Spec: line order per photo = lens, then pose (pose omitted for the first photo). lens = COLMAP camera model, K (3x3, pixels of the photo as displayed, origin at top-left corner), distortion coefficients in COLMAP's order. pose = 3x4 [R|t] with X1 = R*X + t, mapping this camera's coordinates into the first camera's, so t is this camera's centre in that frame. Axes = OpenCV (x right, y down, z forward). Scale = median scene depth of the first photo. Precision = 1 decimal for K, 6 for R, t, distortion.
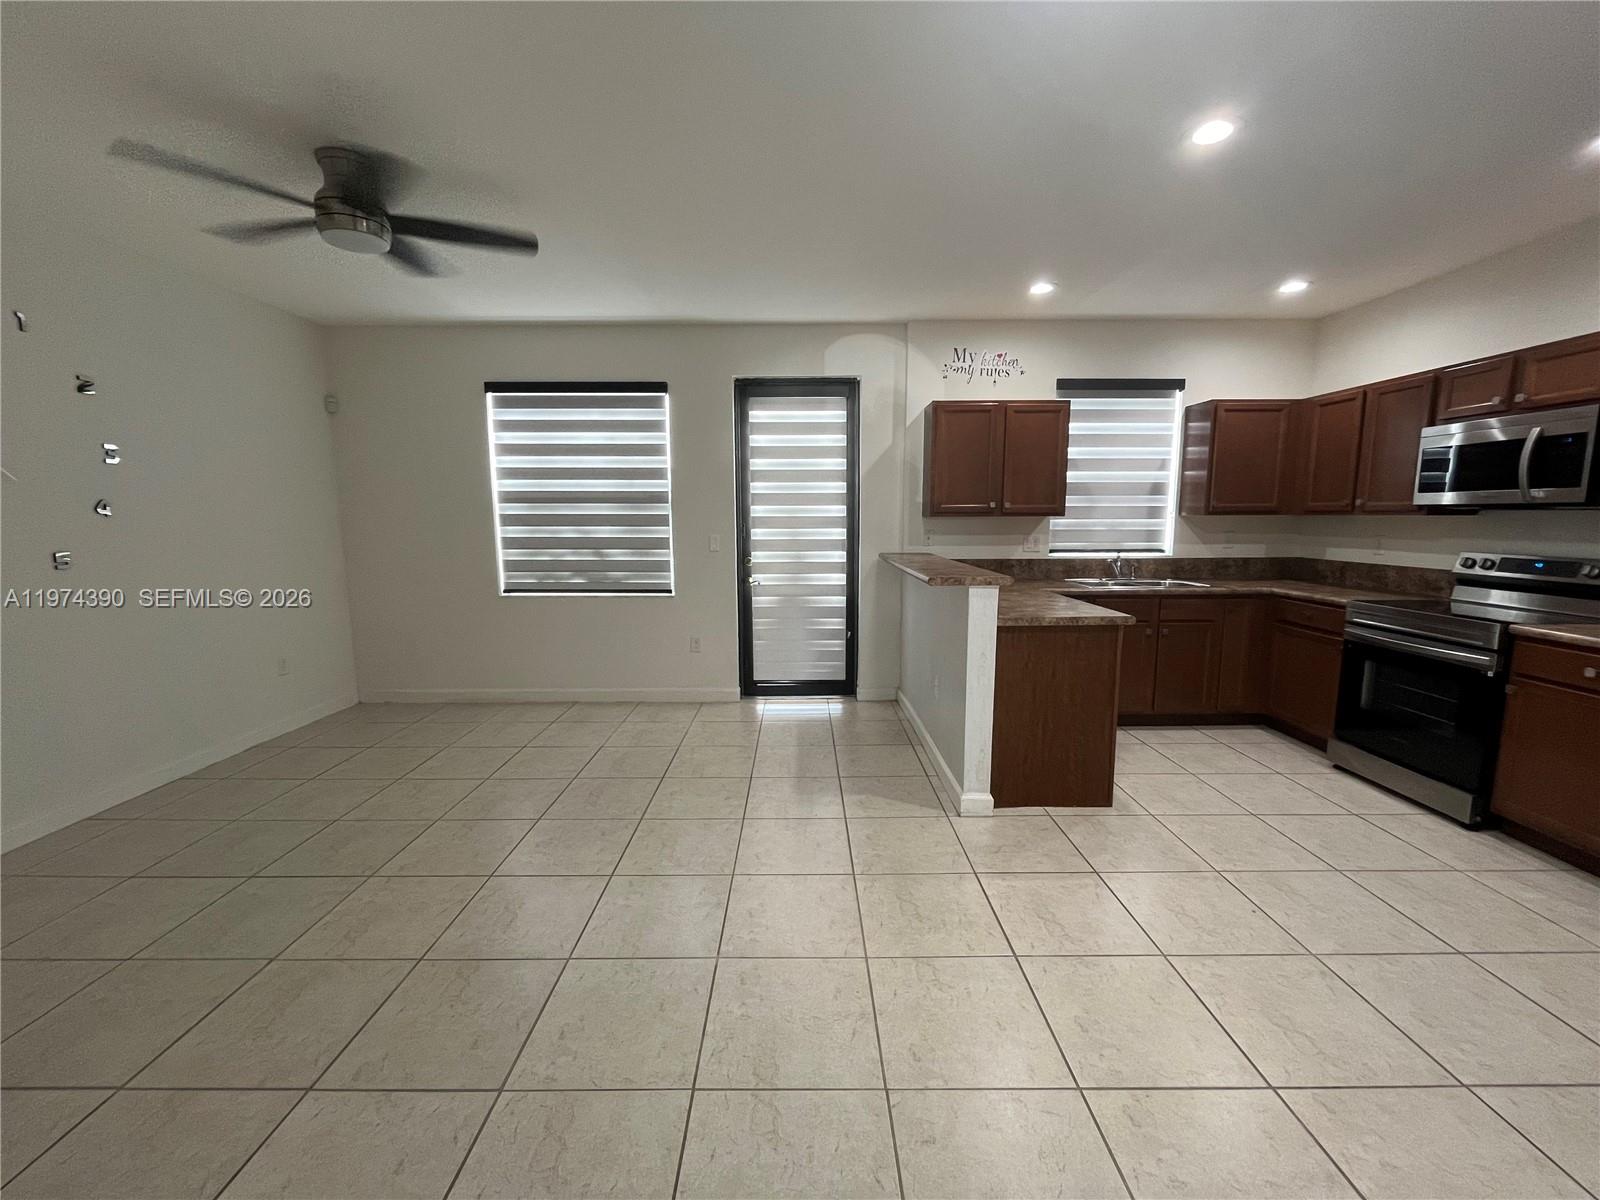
lens RADIAL K [[646.5, 0, 795.2], [0, 646.5, 601.9], [0, 0, 1]] dist [0.002755, -0.000958]
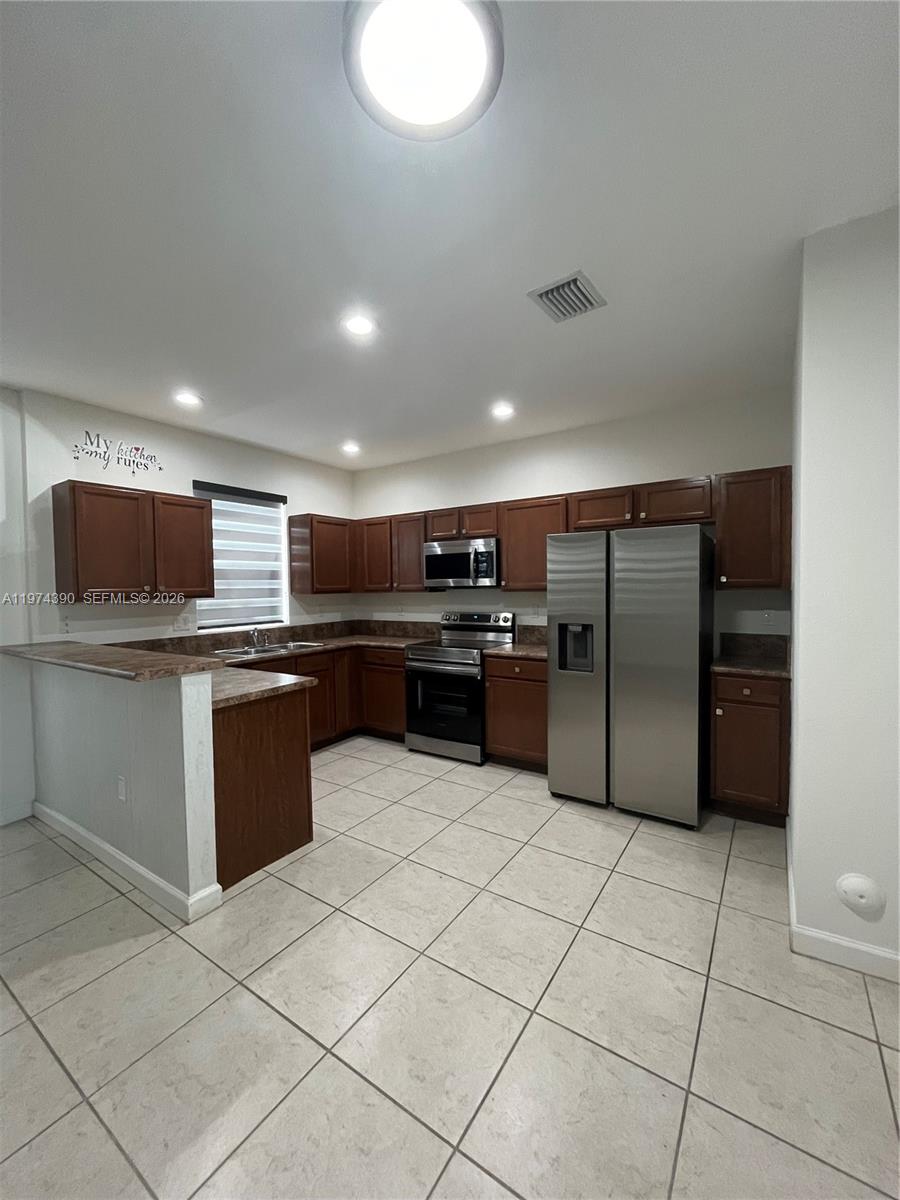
lens RADIAL K [[484.9, 0, 450.9], [0, 484.9, 602.1], [0, 0, 1]] dist [0.002755, -0.000958]
pose [[0.553718, -0.035109, 0.831964, -0.076588], [0.127236, 0.990946, -0.042865, -0.036827], [-0.822926, 0.129591, 0.553172, 0.189735]]
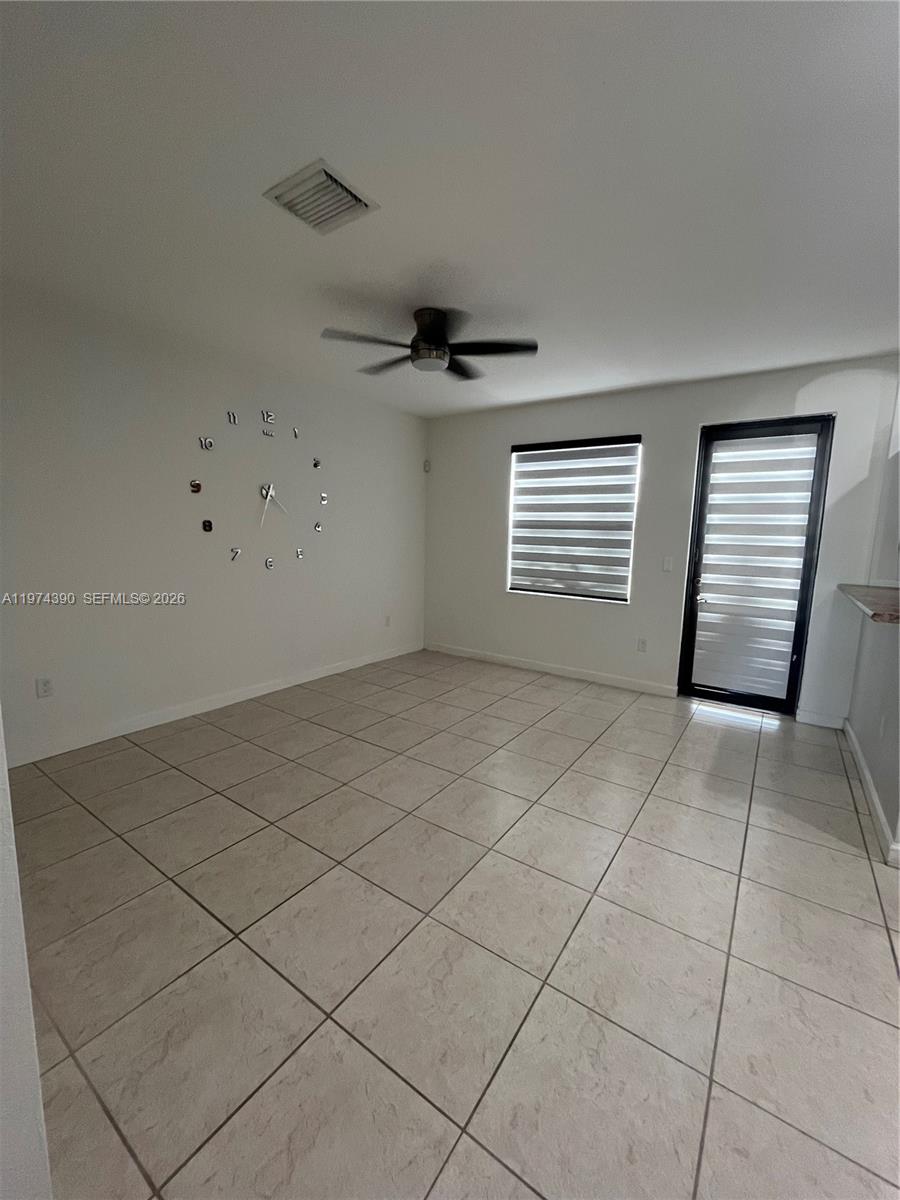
lens RADIAL K [[484.9, 0, 451.4], [0, 484.9, 601.6], [0, 0, 1]] dist [0.002755, -0.000958]
pose [[0.825787, 0.103082, -0.554482, 0.062872], [-0.106275, 0.993983, 0.026513, -0.003523], [0.553879, 0.037033, 0.831773, 0.026766]]
